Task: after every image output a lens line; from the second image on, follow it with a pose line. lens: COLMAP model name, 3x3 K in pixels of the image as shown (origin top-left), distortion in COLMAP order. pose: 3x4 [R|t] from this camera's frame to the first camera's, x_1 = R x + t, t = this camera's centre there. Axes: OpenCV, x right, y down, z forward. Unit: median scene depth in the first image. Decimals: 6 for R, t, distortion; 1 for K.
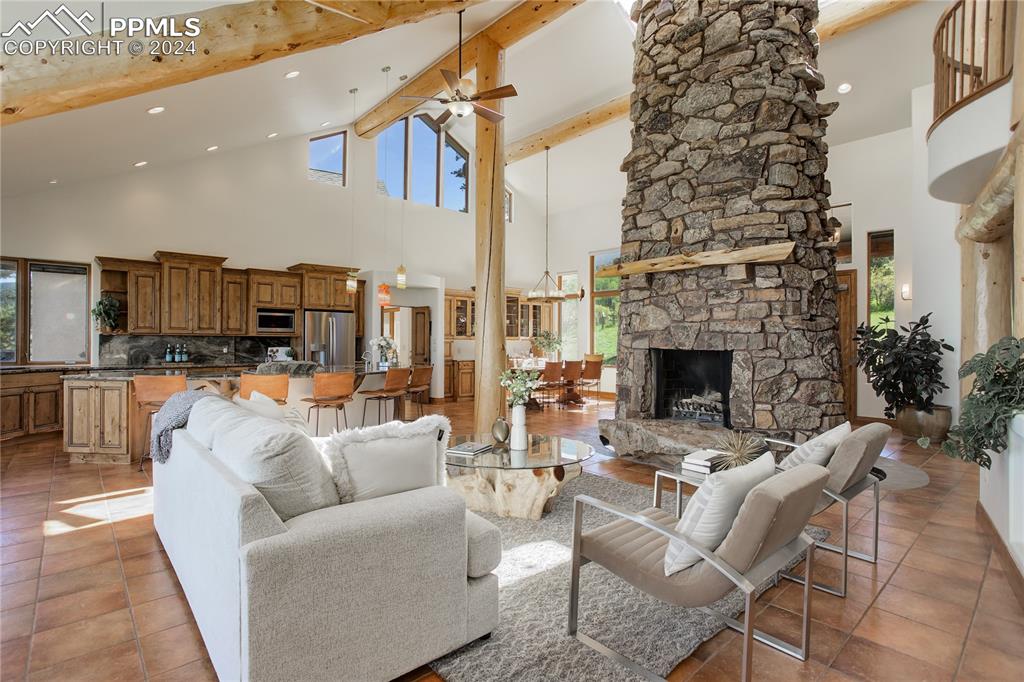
lens RADIAL K [[485.5, 0, 512.0], [0, 485.5, 341.0], [0, 0, 1]] dist [0.000384, 0.000520]
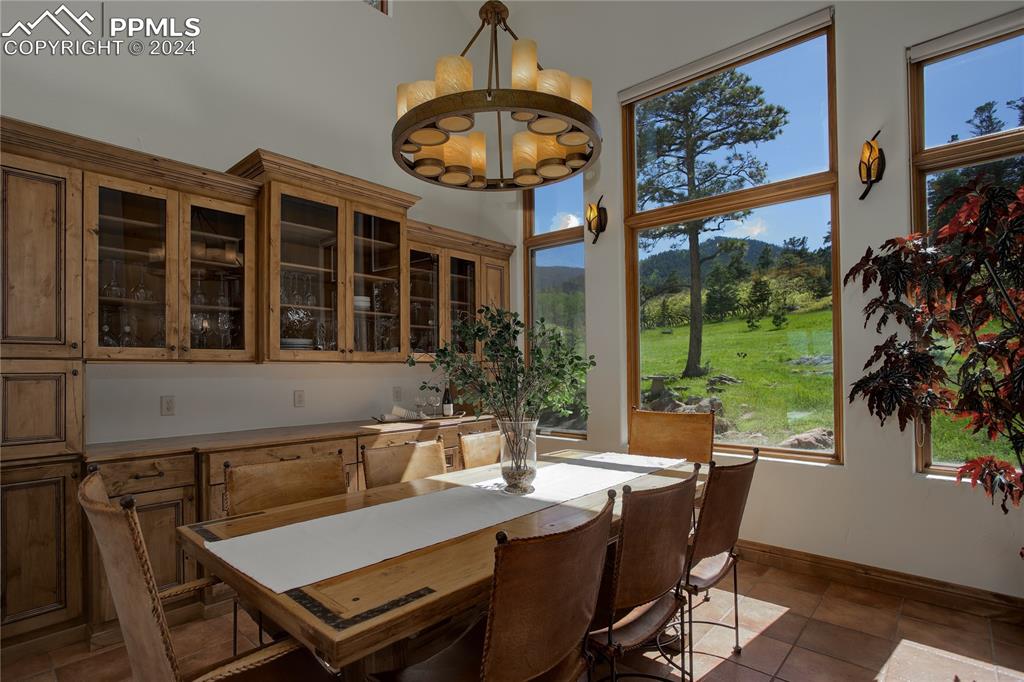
lens RADIAL K [[510.4, 0, 505.7], [0, 510.4, 360.0], [0, 0, 1]] dist [-0.035500, 0.000305]
pose [[0.994687, -0.009002, 0.102554, 0.044537], [0.010603, 0.999830, -0.015077, 0.001571], [-0.102401, 0.016084, 0.994613, 0.664938]]
